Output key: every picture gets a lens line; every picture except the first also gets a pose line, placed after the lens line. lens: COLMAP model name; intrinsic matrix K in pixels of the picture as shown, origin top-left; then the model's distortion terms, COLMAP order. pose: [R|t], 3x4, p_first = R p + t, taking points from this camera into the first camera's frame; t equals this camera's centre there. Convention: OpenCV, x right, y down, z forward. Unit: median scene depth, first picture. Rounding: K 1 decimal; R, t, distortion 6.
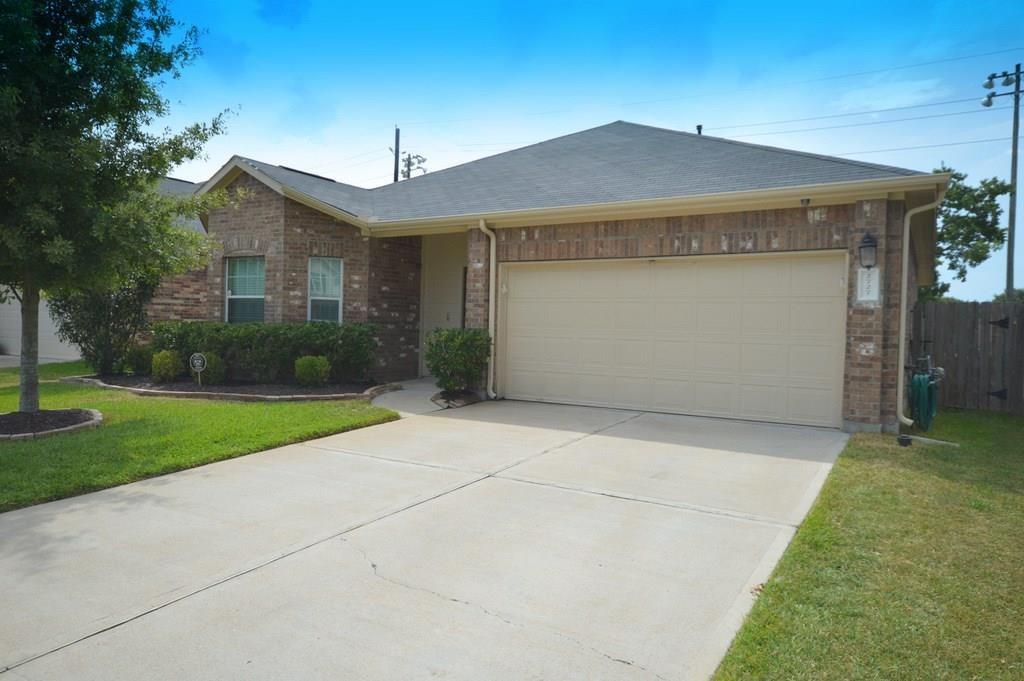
lens RADIAL K [[666.1, 0, 512.0], [0, 666.1, 340.5], [0, 0, 1]] dist [0.019896, 0.001268]
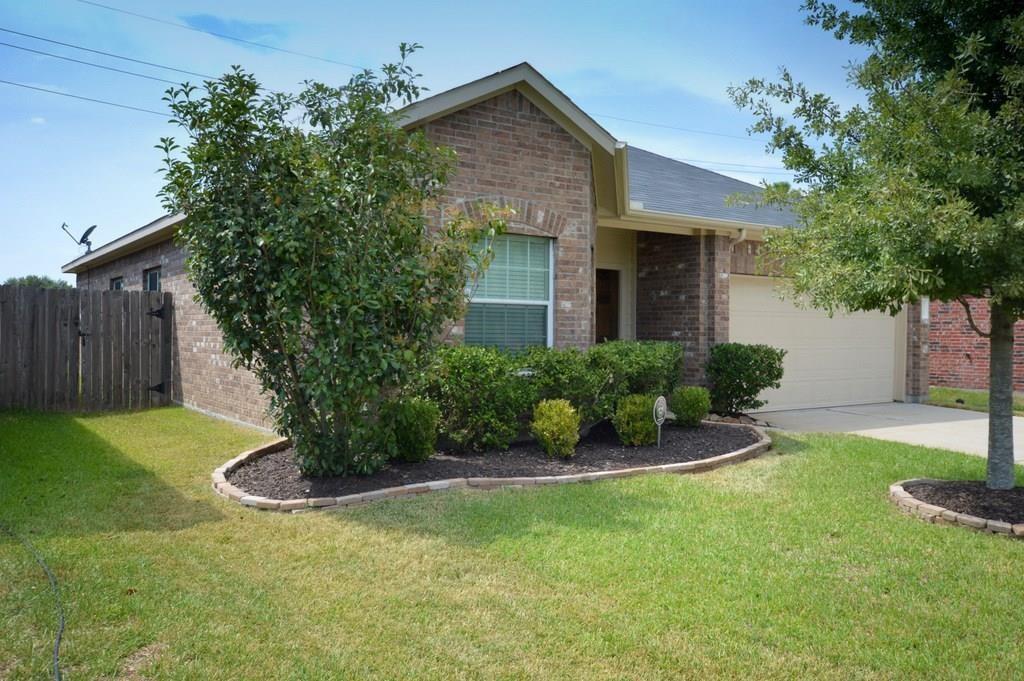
lens RADIAL K [[798.5, 0, 512.0], [0, 798.5, 340.5], [0, 0, 1]] dist [0.055134, 0.000470]
pose [[0.404561, -0.028145, 0.914078, -1.317771], [0.024153, 0.999506, 0.020086, -0.056398], [-0.914192, 0.013951, 0.405042, 0.894216]]
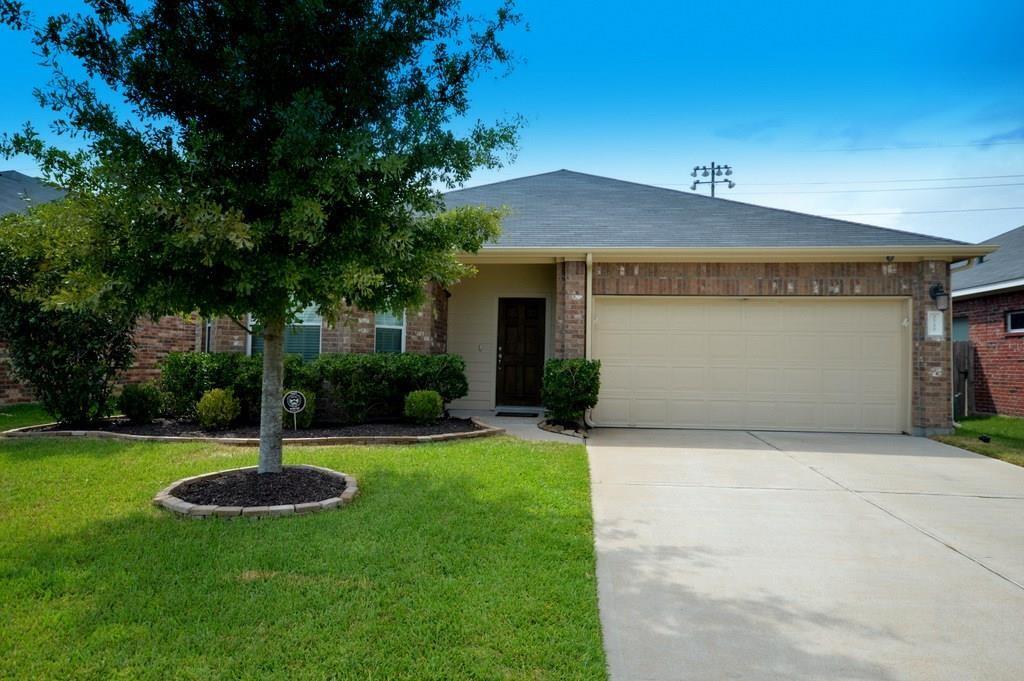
lens RADIAL K [[637.9, 0, 512.0], [0, 637.9, 340.5], [0, 0, 1]] dist [0.035112, -0.000372]
pose [[0.892889, 0.006382, 0.450231, -0.637387], [0.015488, 0.998873, -0.044875, -0.003895], [-0.450010, 0.047042, 0.891784, 0.186898]]
